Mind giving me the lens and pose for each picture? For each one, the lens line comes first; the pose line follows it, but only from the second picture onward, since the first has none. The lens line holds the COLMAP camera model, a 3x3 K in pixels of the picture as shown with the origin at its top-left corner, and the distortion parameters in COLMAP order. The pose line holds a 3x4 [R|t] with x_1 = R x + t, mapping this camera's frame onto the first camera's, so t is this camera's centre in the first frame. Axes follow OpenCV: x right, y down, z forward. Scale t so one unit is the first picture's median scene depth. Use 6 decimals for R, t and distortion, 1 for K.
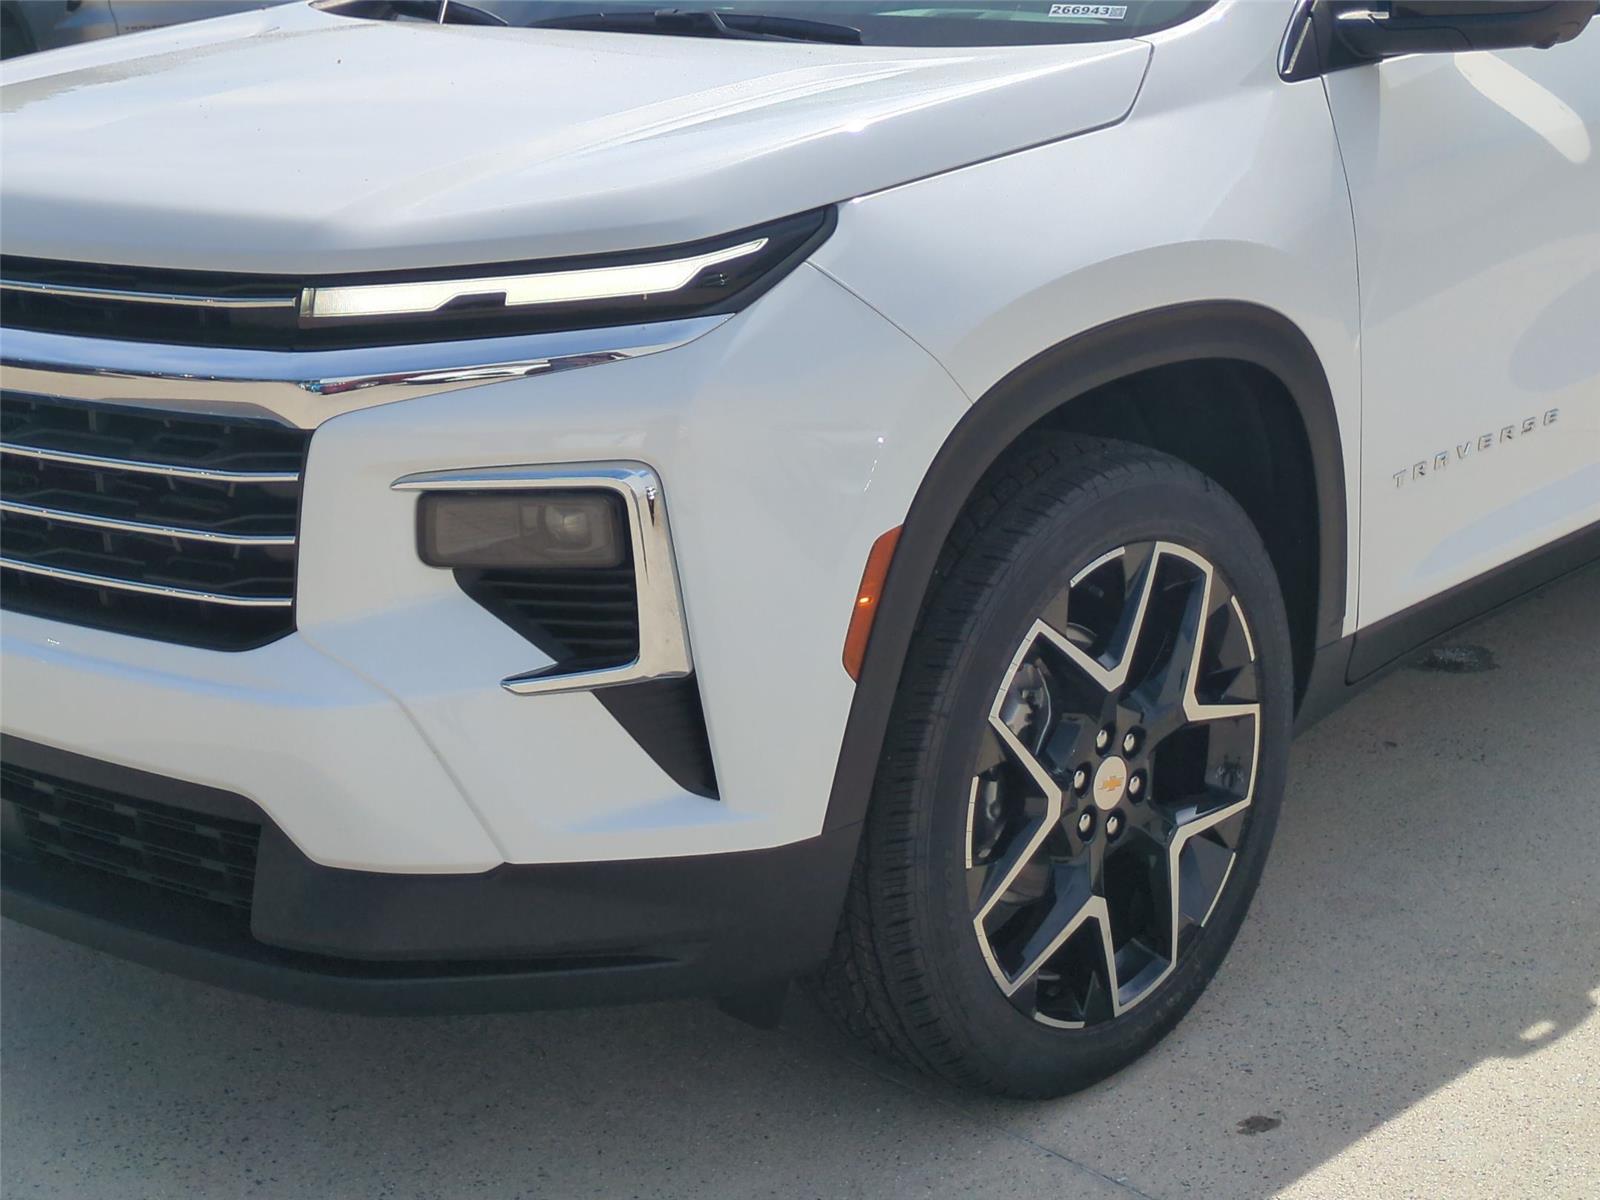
lens RADIAL K [[2626.5, 0, 794.9], [0, 2626.5, 598.0], [0, 0, 1]] dist [0.060030, 0.000000]
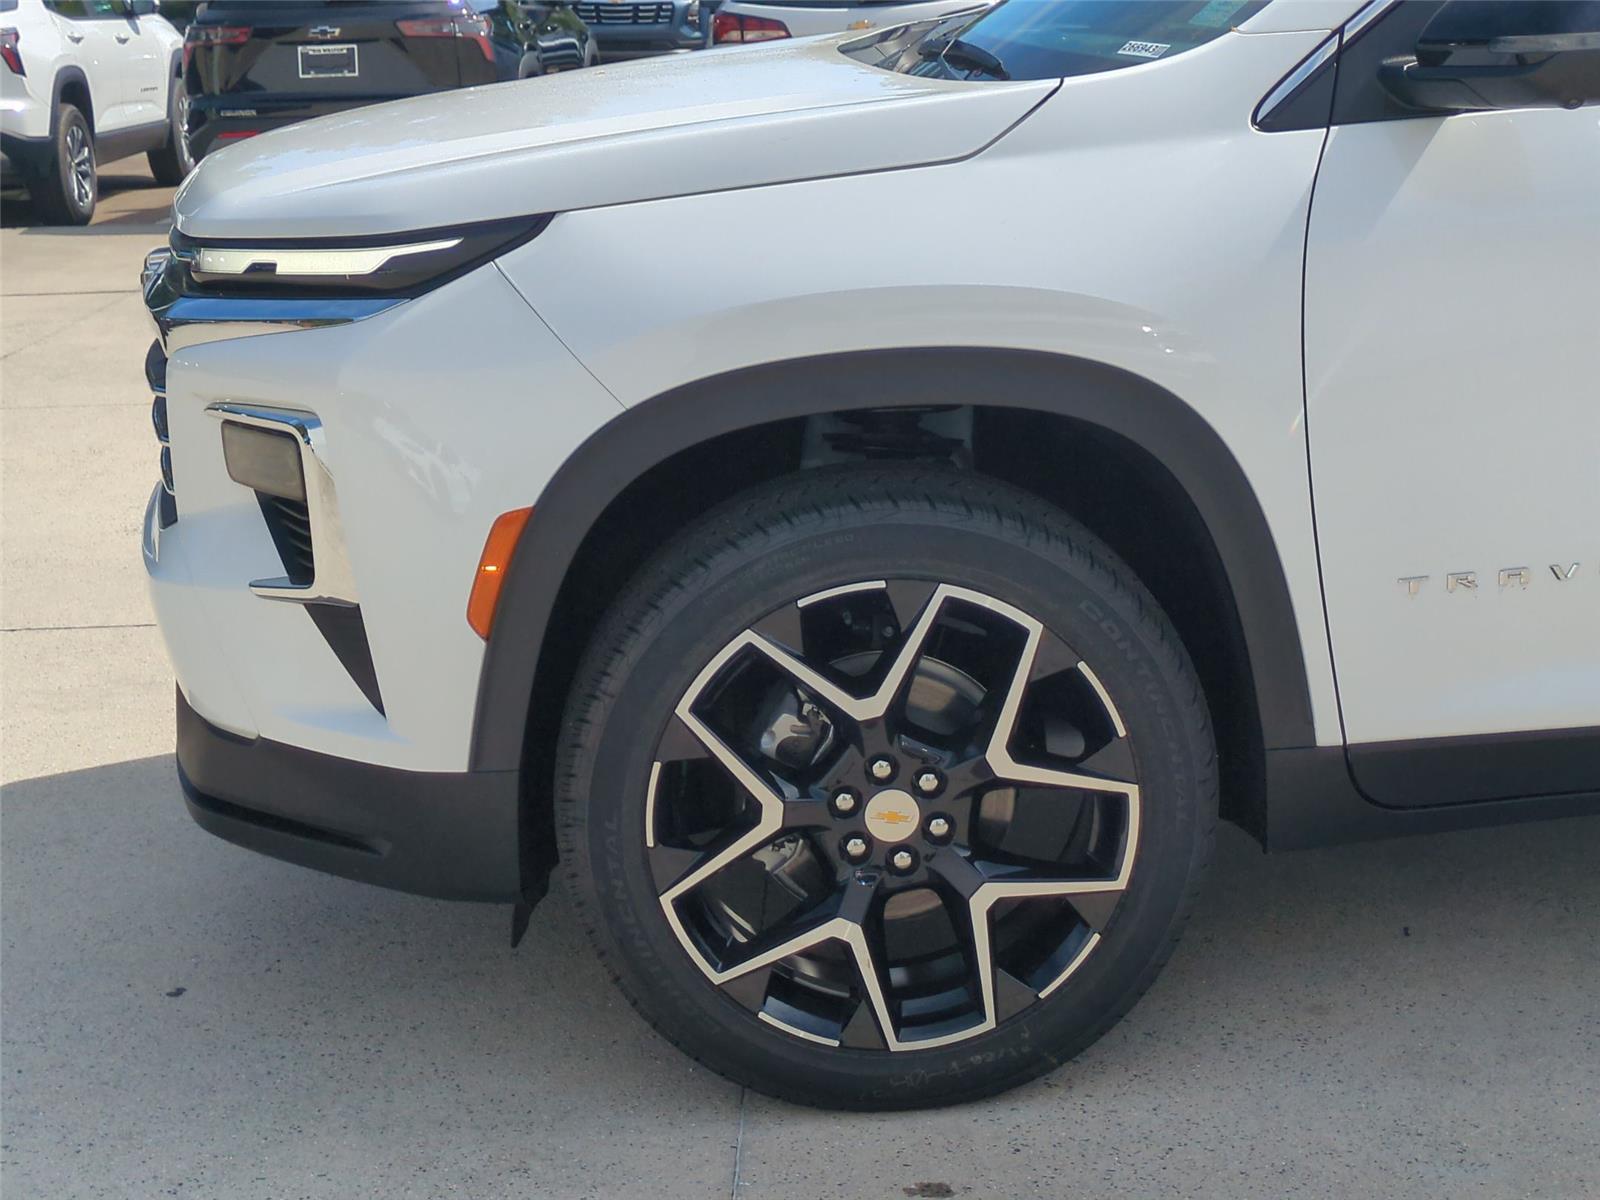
lens RADIAL K [[2626.5, 0, 803.2], [0, 2626.5, 596.2], [0, 0, 1]] dist [0.060030, 0.000000]
pose [[0.722563, 0.169743, -0.670141, 0.810930], [-0.170449, 0.983203, 0.065258, -0.077216], [0.669962, 0.067072, 0.739359, 0.248472]]
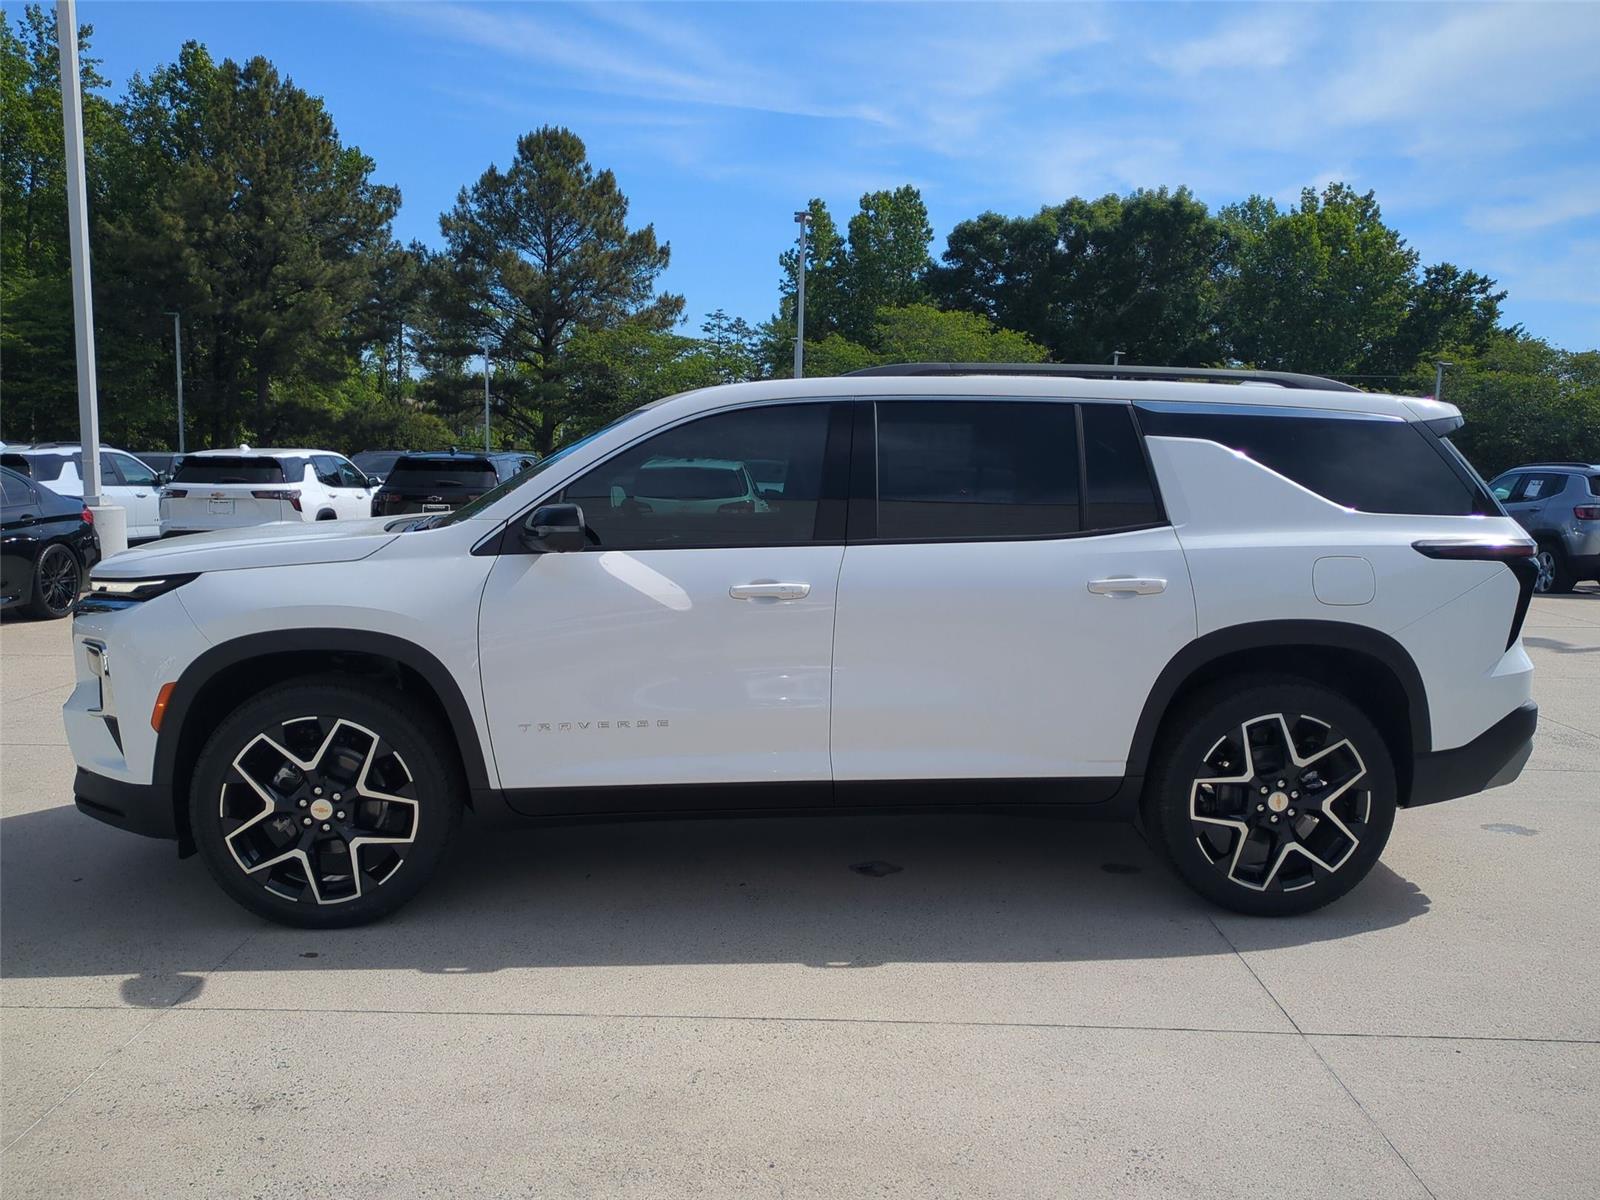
lens RADIAL K [[1309.8, 0, 795.5], [0, 1309.8, 604.8], [0, 0, 1]] dist [0.063383, -0.066458]
pose [[0.726960, 0.110560, -0.677720, 1.419750], [-0.215774, 0.973741, -0.072600, -0.142289], [0.651897, 0.199012, 0.731727, 0.336920]]
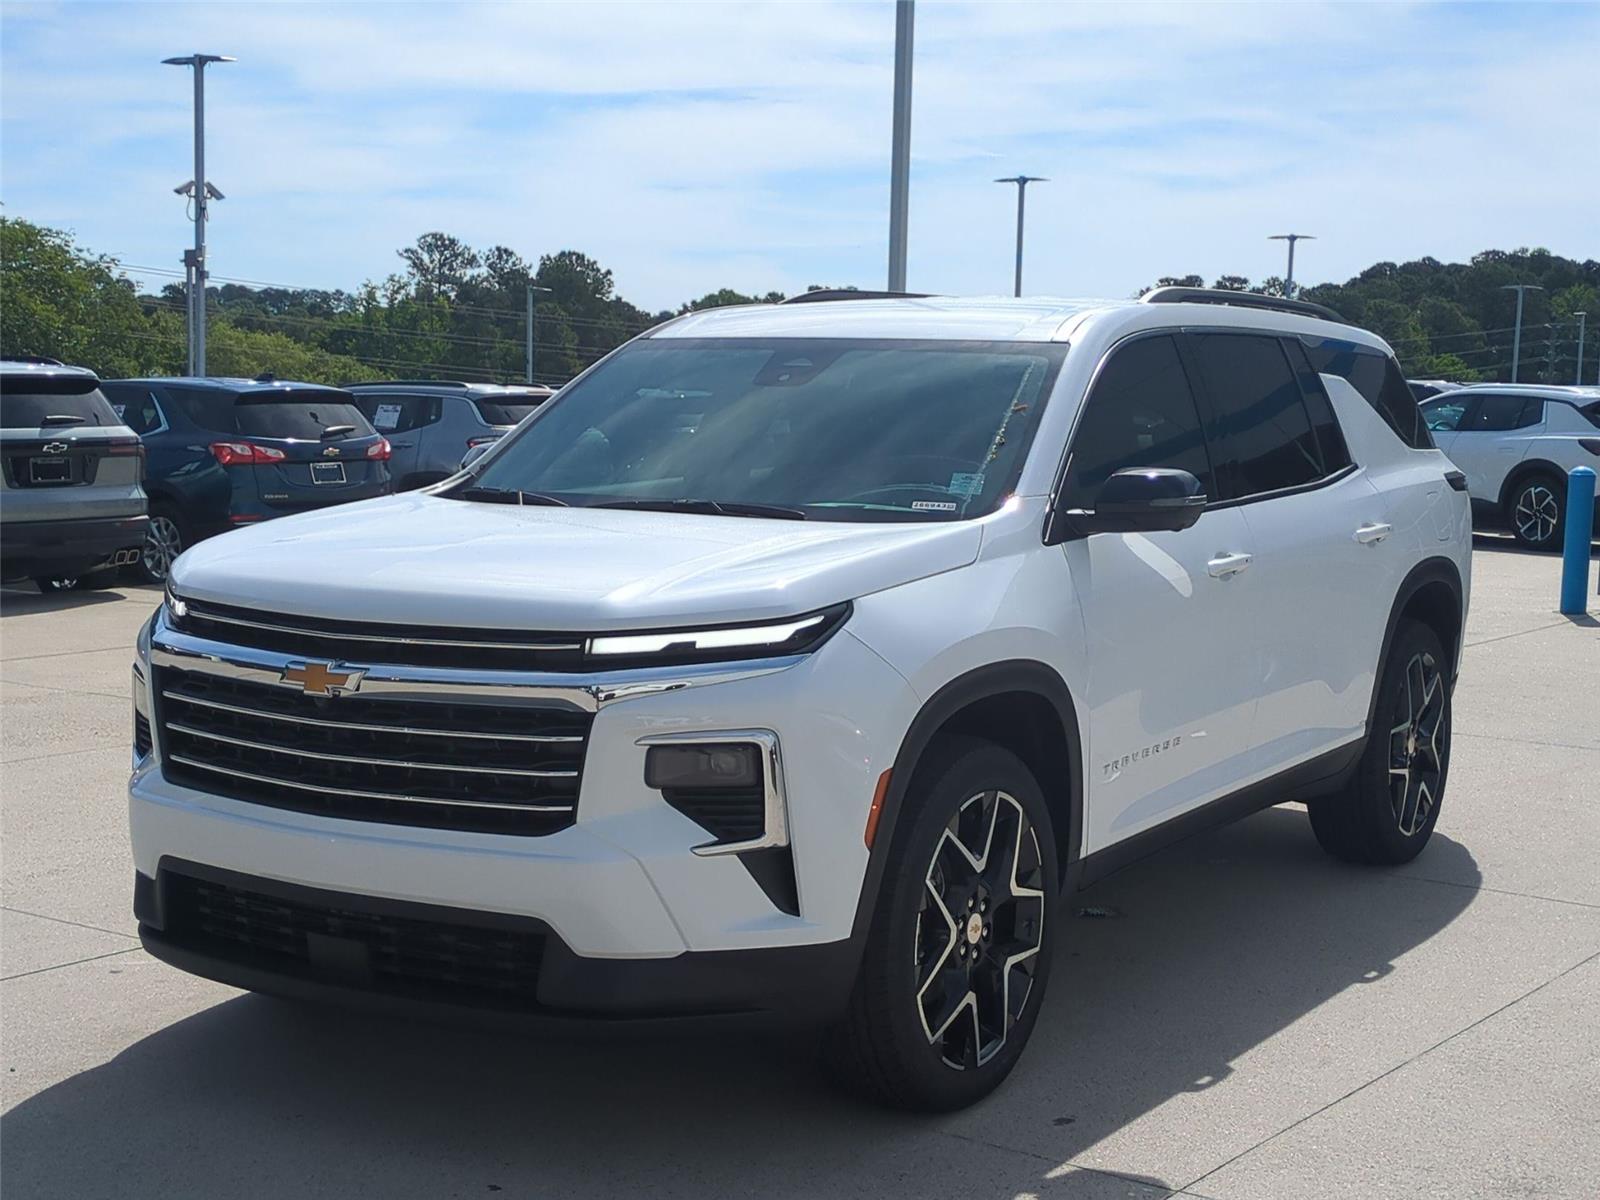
lens RADIAL K [[2303.3, 0, 802.8], [0, 2303.3, 608.8], [0, 0, 1]] dist [0.061178, 0.000000]
pose [[0.982709, 0.012378, 0.184740, -0.307192], [0.020686, 0.984176, -0.175980, 0.139726], [-0.183995, 0.176759, 0.966903, -0.565103]]
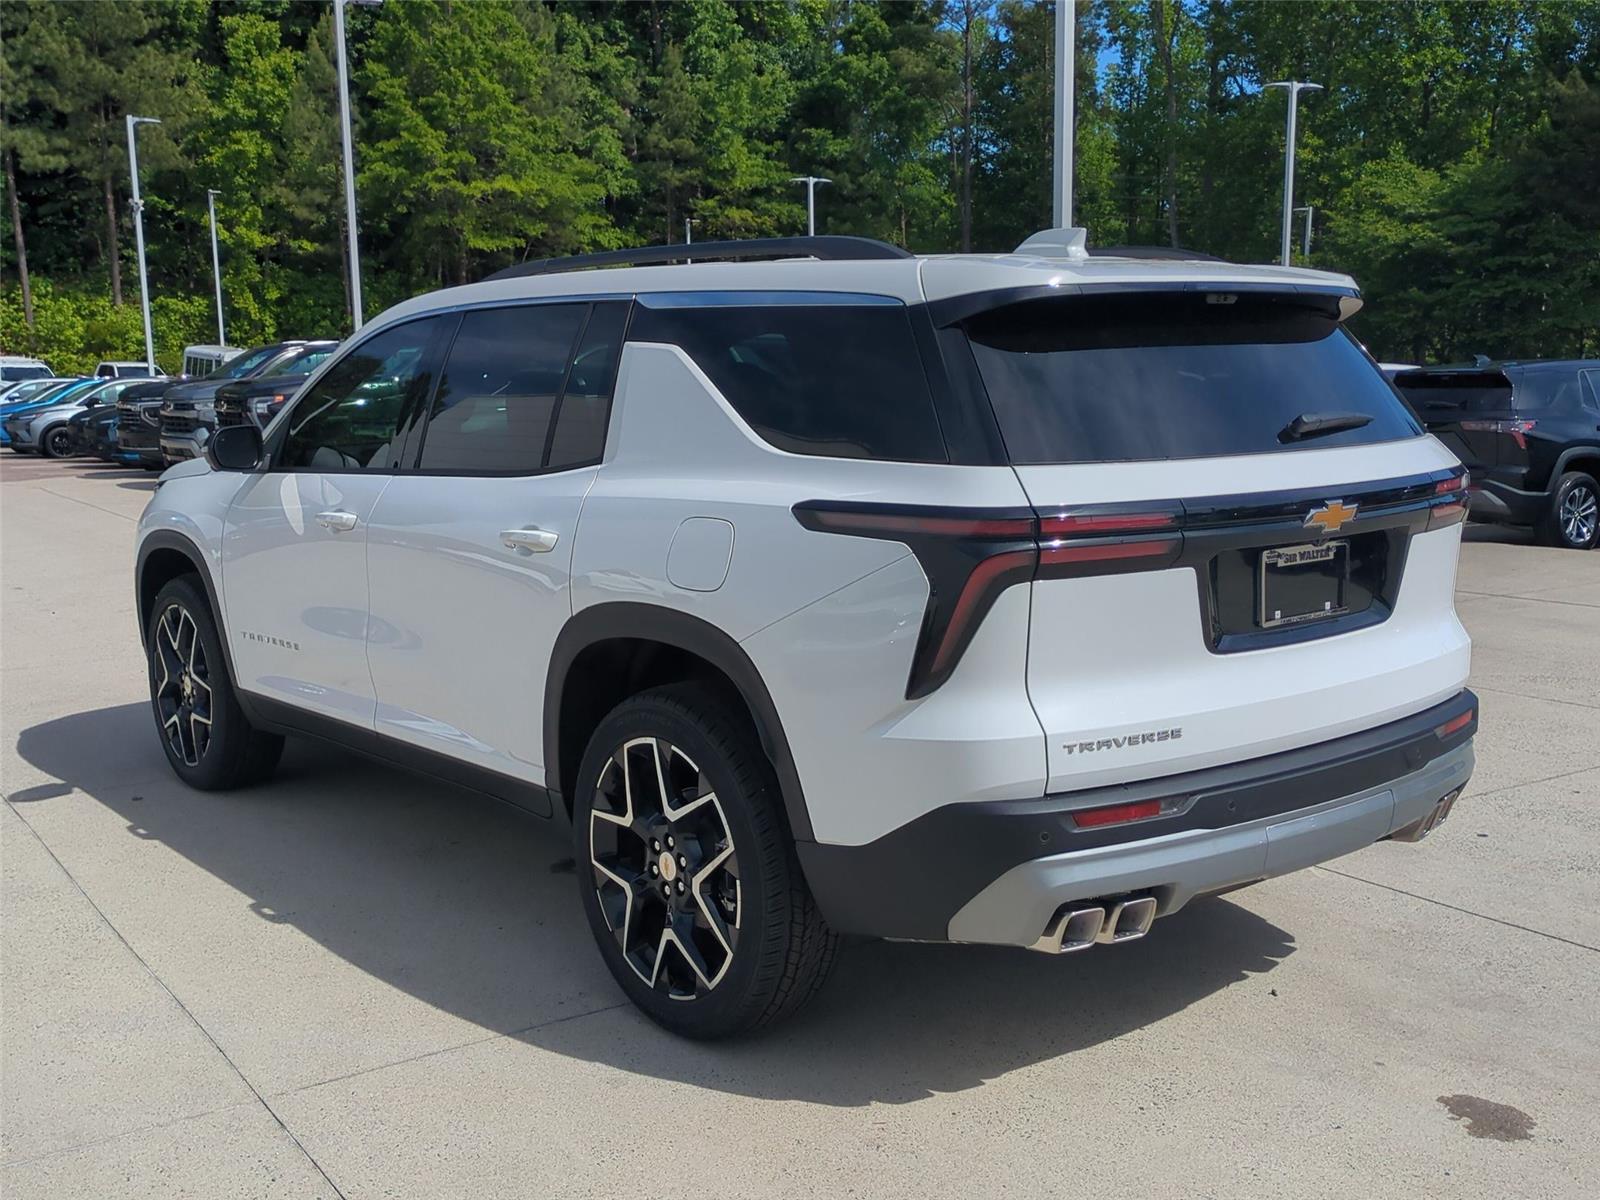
lens RADIAL K [[1667.3, 0, 801.5], [0, 1667.3, 602.0], [0, 0, 1]] dist [0.039459, 0.000000]
pose [[-0.137593, 0.161825, -0.977180, 2.054423], [-0.254447, 0.947680, 0.192768, -0.621865], [0.957249, 0.275164, -0.089218, 1.970936]]
